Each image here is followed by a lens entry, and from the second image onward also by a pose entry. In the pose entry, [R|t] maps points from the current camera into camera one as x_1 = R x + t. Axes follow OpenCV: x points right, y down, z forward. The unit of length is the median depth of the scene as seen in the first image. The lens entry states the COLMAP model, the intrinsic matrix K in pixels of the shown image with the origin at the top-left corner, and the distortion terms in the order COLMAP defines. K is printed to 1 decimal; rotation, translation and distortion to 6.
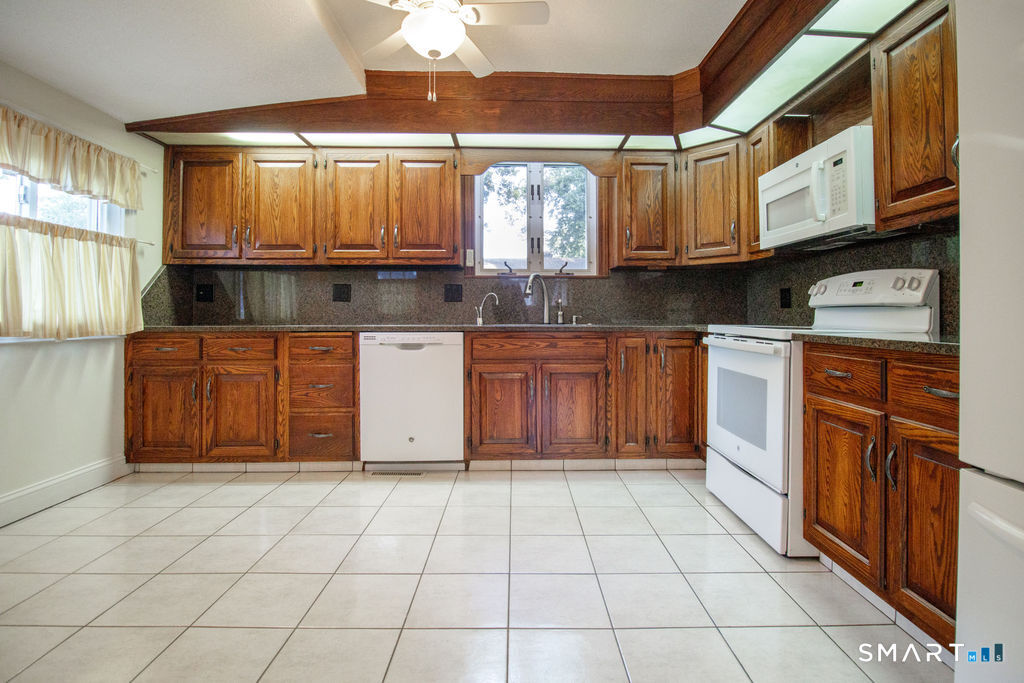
lens RADIAL K [[495.2, 0, 525.7], [0, 495.2, 314.0], [0, 0, 1]] dist [-0.001827, -0.012397]
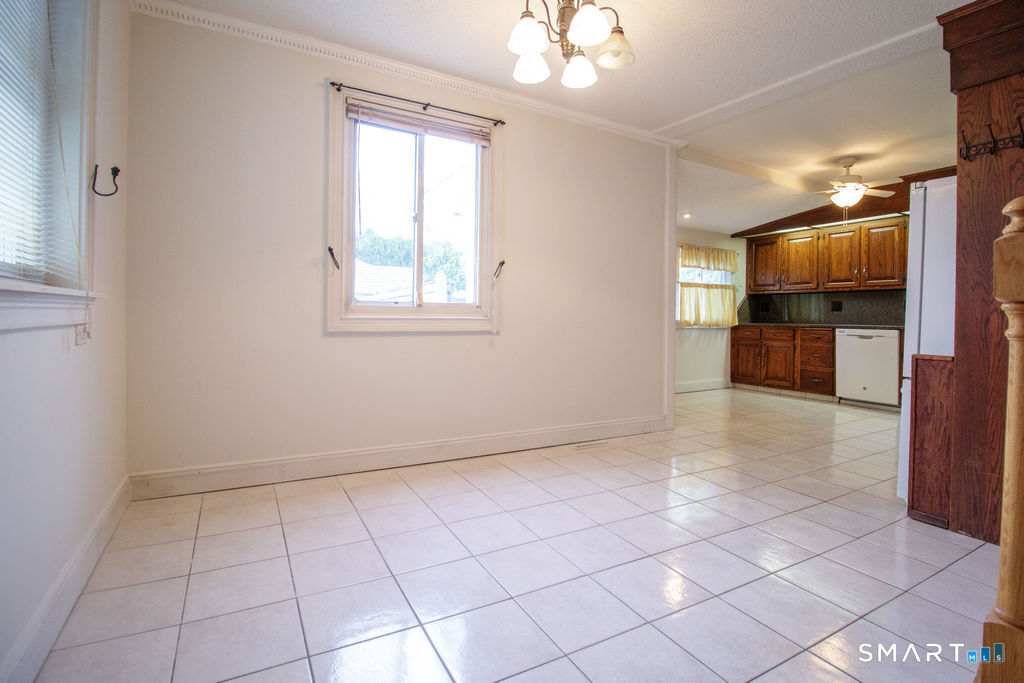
lens RADIAL K [[495.2, 0, 525.7], [0, 495.2, 314.0], [0, 0, 1]] dist [-0.001827, -0.012397]
pose [[0.483136, 0.001951, -0.875543, 0.735503], [-0.003023, 0.999995, 0.000560, -0.015524], [0.875540, 0.002376, 0.483139, -0.943130]]
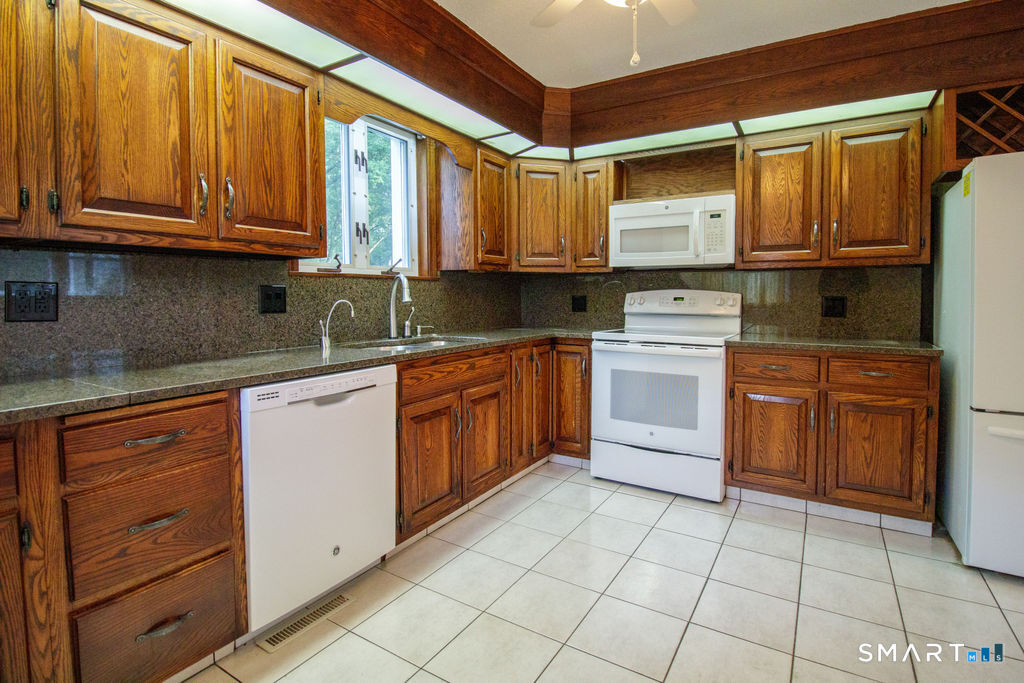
lens RADIAL K [[495.2, 0, 525.7], [0, 495.2, 314.0], [0, 0, 1]] dist [-0.001827, -0.012397]
pose [[0.535700, -0.034152, 0.843717, -0.597316], [-0.000178, 0.999177, 0.040558, -0.058720], [-0.844408, -0.021877, 0.535253, 0.481665]]
